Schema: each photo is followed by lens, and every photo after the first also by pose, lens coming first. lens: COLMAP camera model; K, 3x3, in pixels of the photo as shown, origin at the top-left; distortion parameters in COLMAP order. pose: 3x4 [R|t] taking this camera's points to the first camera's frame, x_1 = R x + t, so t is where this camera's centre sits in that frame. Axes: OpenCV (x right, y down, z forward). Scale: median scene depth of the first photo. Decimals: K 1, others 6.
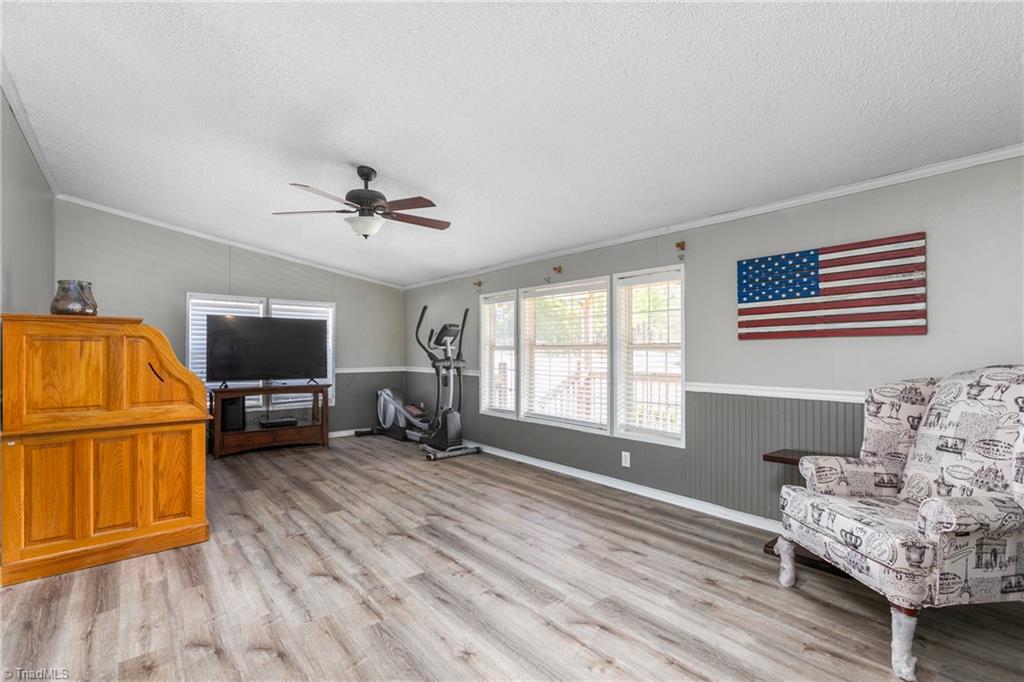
lens RADIAL K [[465.4, 0, 508.2], [0, 465.4, 346.0], [0, 0, 1]] dist [-0.015385, 0.005589]
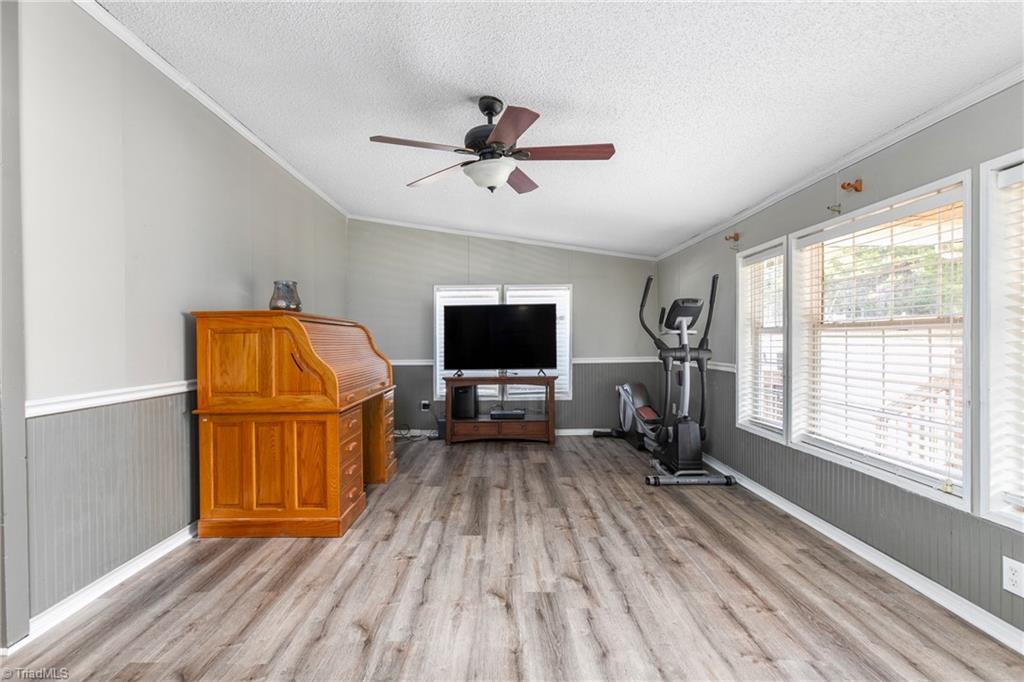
lens RADIAL K [[465.4, 0, 509.5], [0, 465.4, 344.5], [0, 0, 1]] dist [-0.015385, 0.005589]
pose [[0.754230, -0.004501, -0.656595, 0.202858], [0.021068, 0.999628, 0.017348, 0.007090], [0.656273, -0.026917, 0.754043, 0.404894]]
